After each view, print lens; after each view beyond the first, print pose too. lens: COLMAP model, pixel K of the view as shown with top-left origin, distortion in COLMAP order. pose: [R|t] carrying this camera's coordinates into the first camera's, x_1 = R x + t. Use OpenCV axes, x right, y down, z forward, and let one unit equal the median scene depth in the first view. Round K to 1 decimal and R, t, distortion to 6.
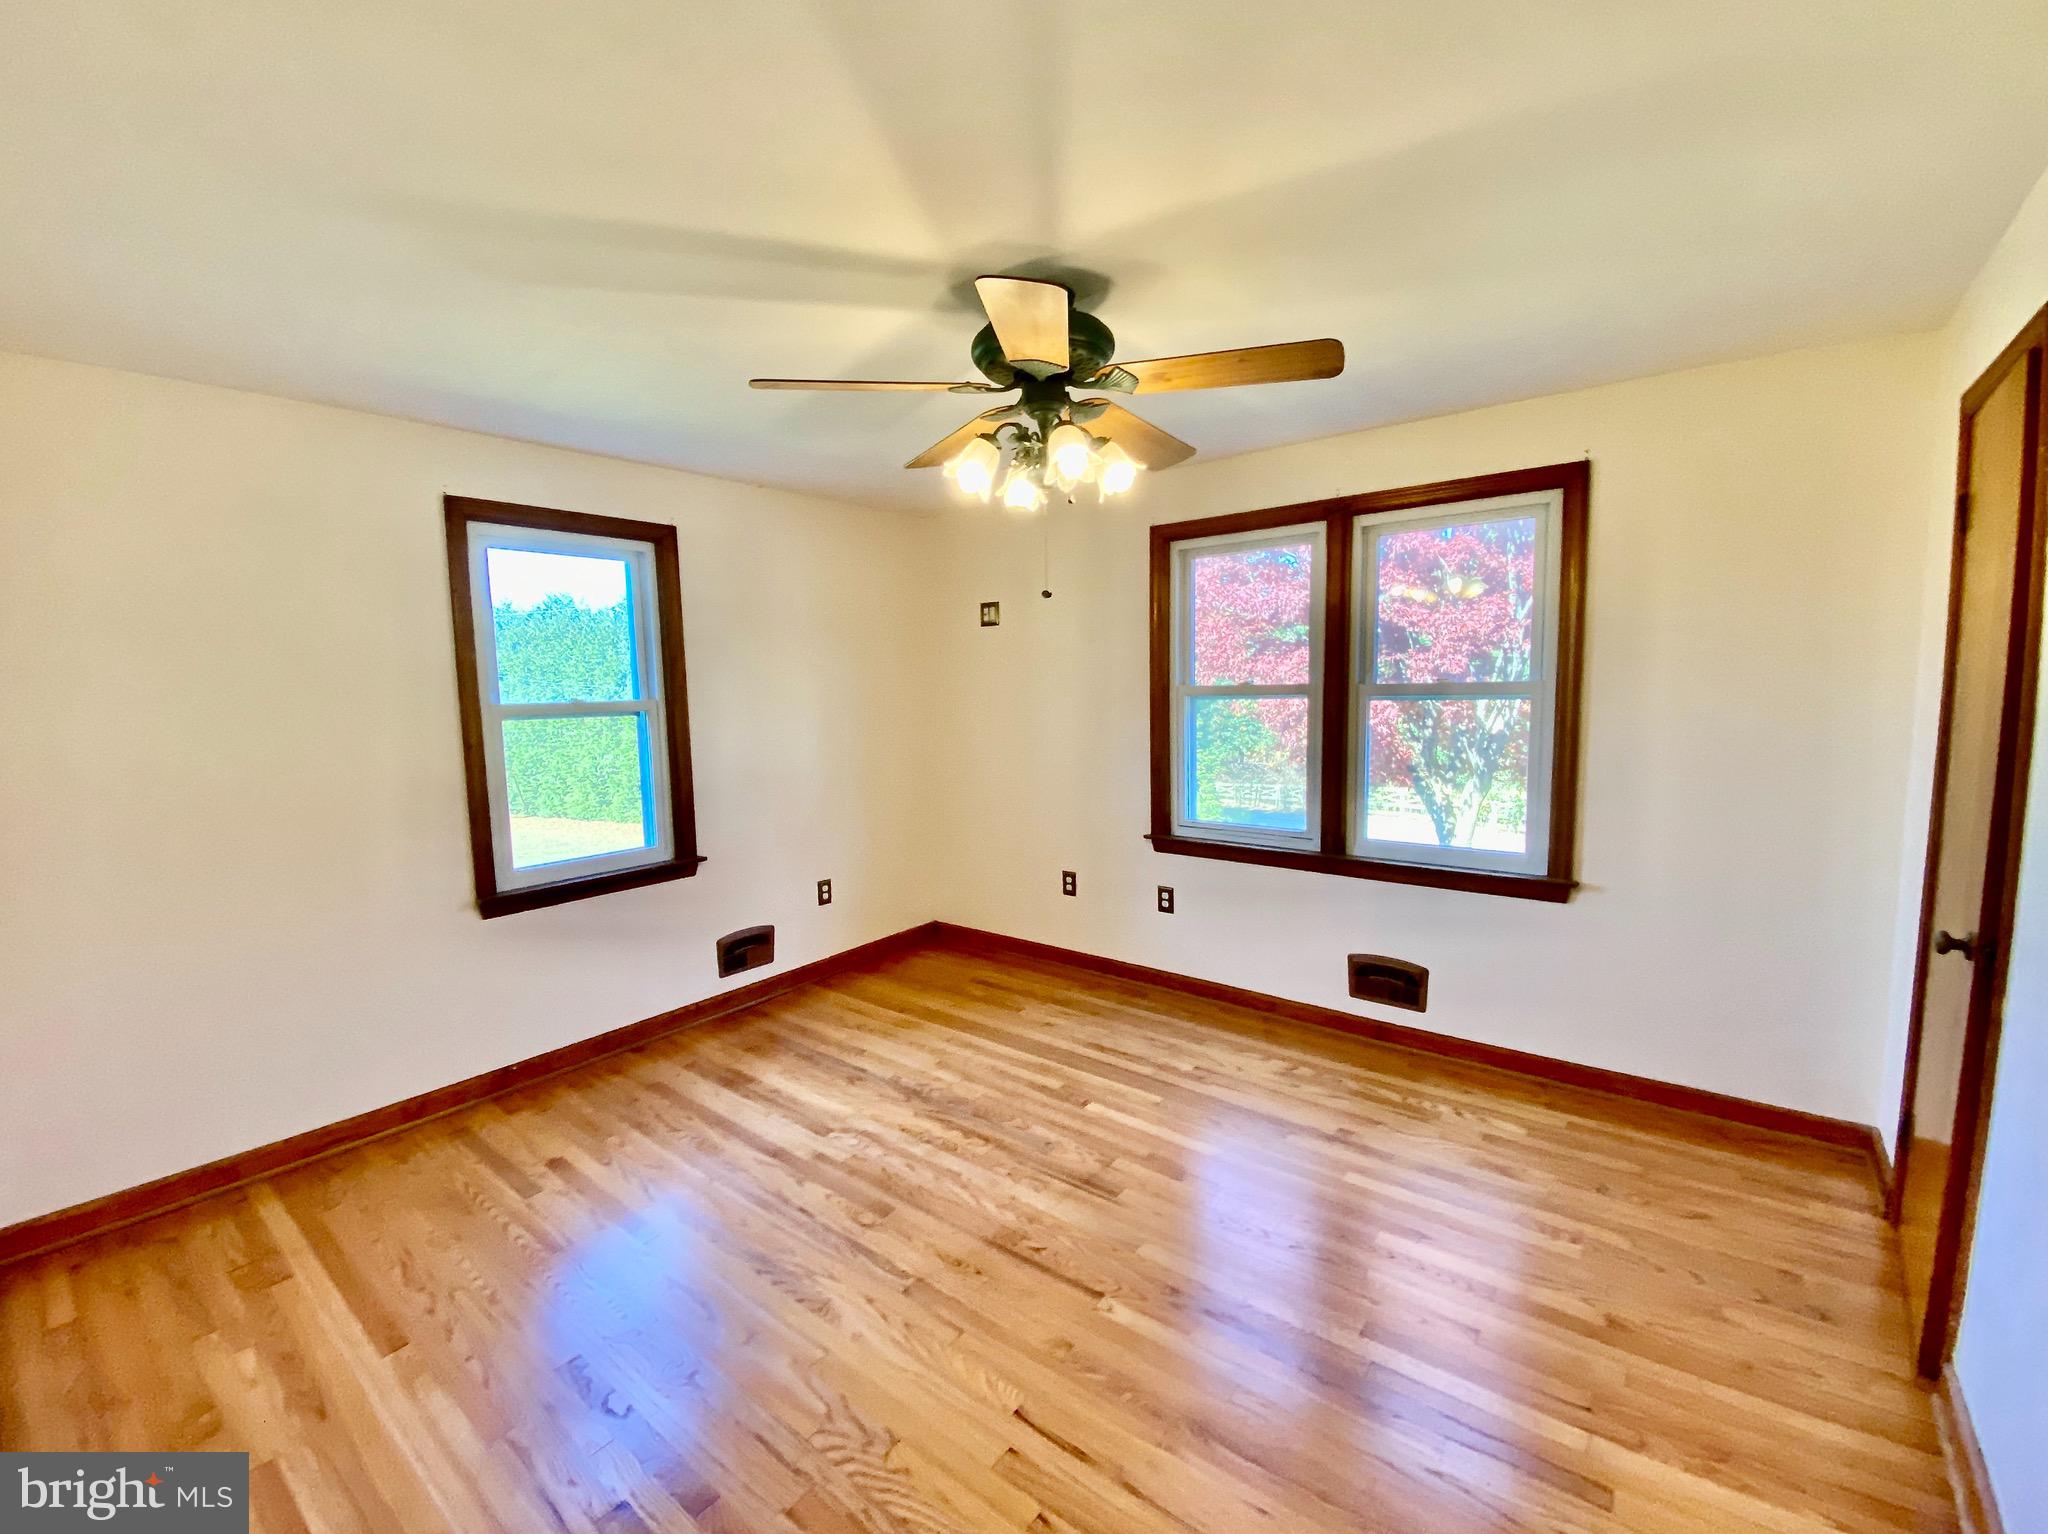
lens RADIAL K [[869.1, 0, 1015.7], [0, 869.1, 766.1], [0, 0, 1]] dist [0.029746, -0.021250]
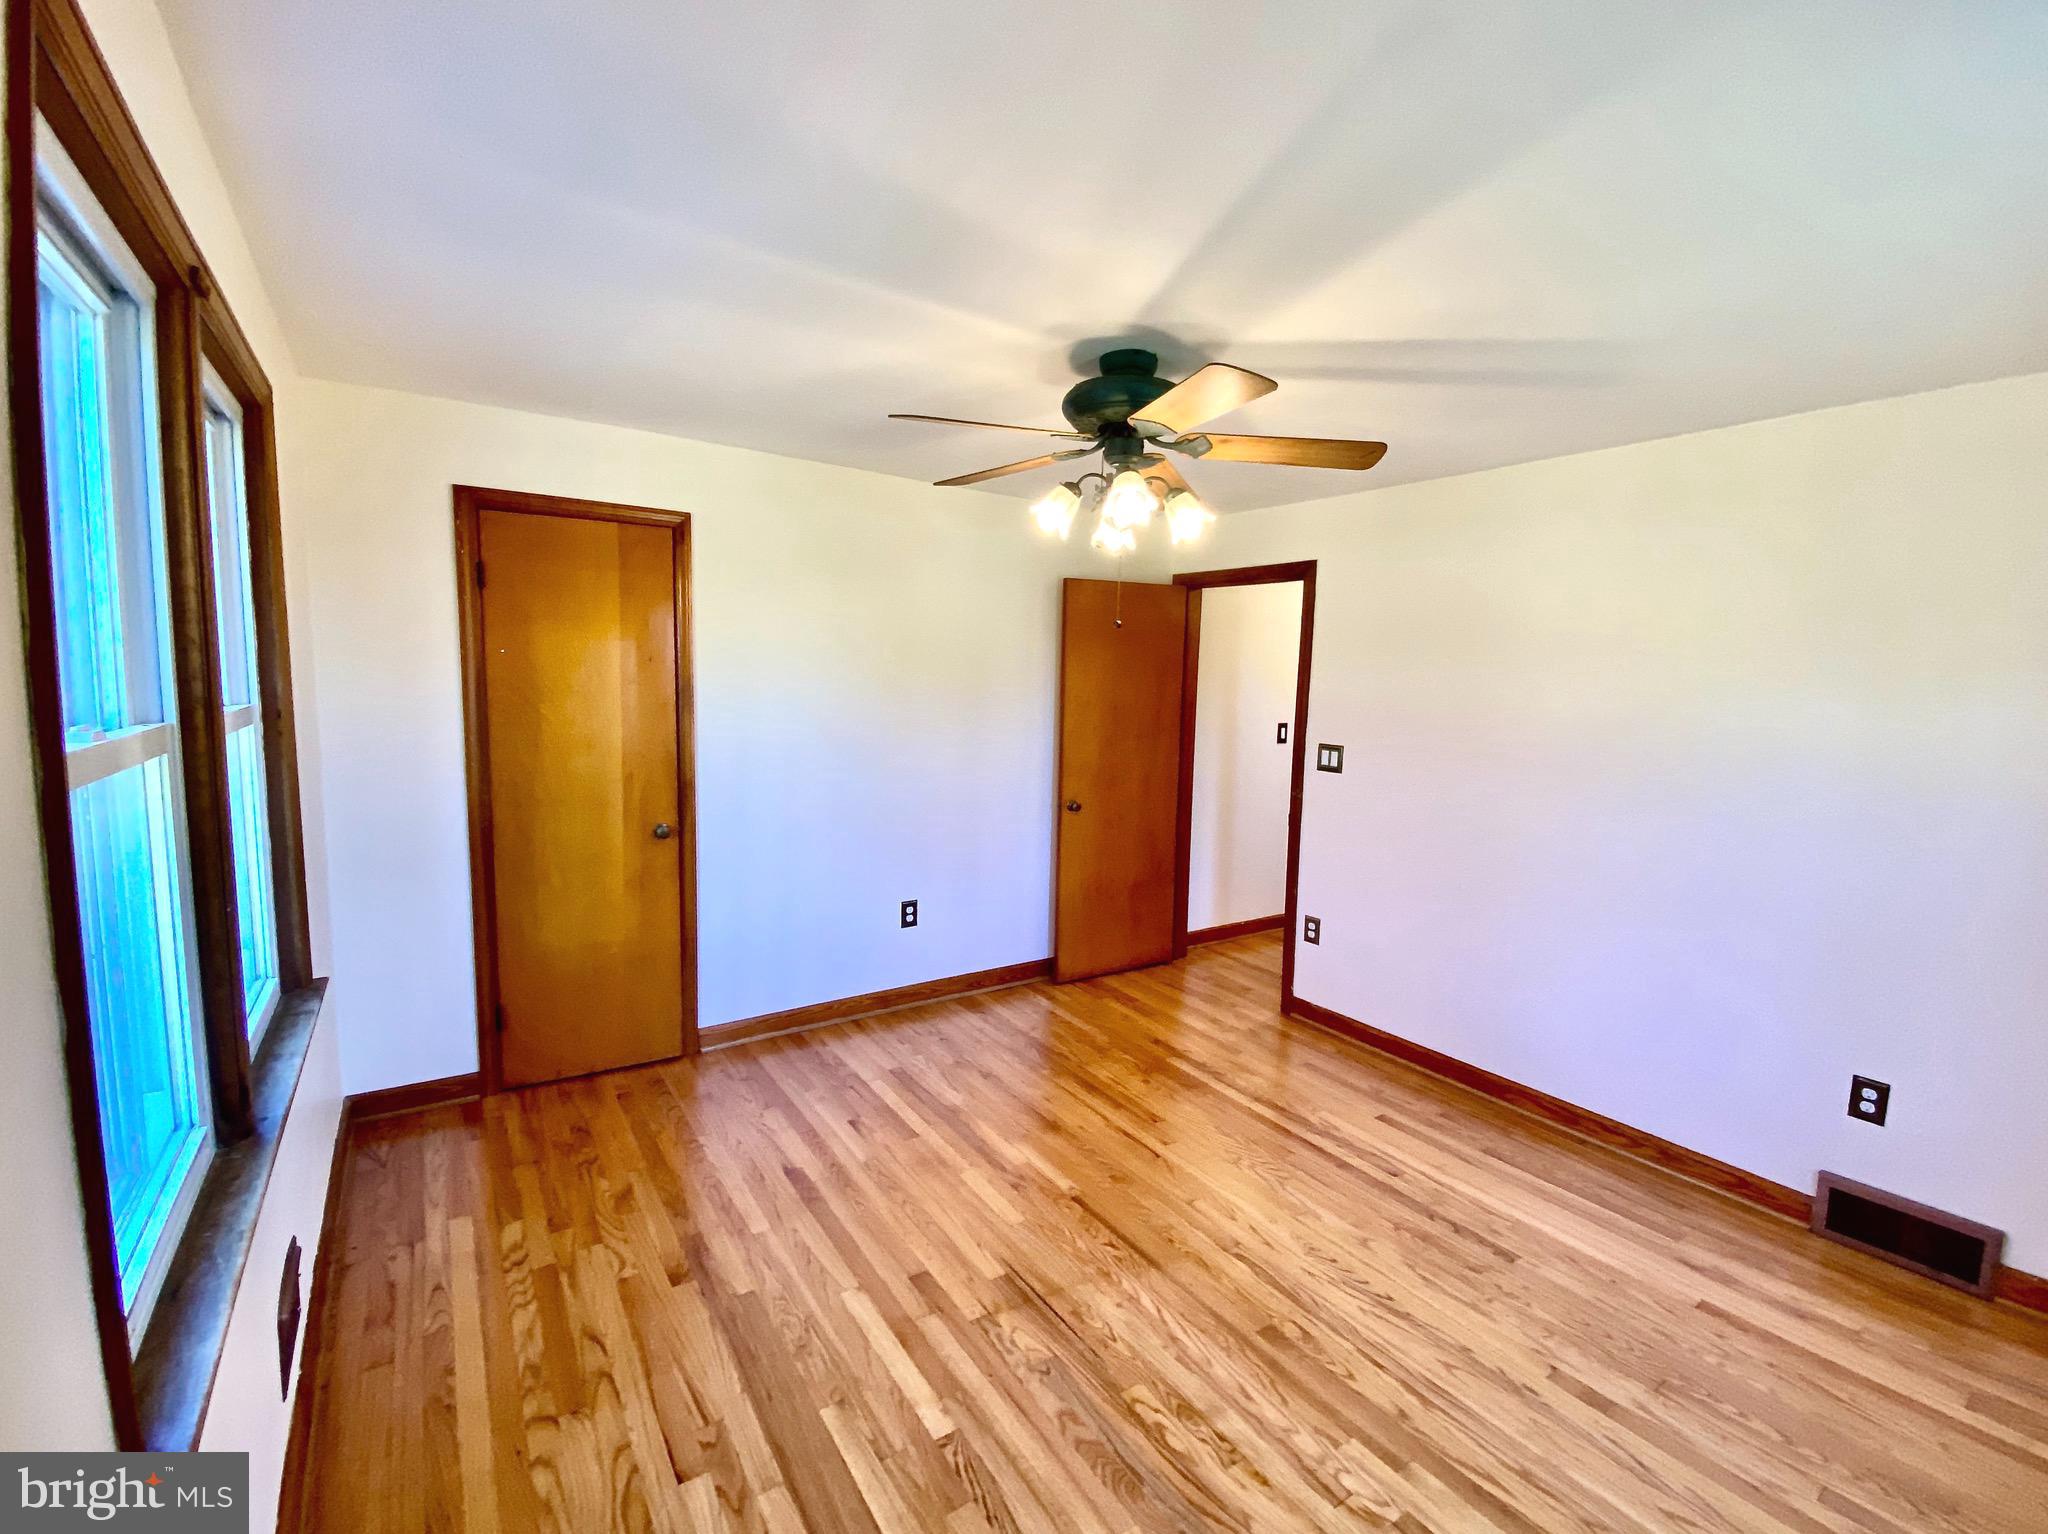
lens RADIAL K [[869.1, 0, 1015.7], [0, 869.1, 766.1], [0, 0, 1]] dist [0.029746, -0.021250]
pose [[-0.952110, -0.036114, 0.303616, -0.143259], [0.027033, 0.979169, 0.201242, -0.194457], [-0.304558, 0.199812, -0.931300, 1.650541]]
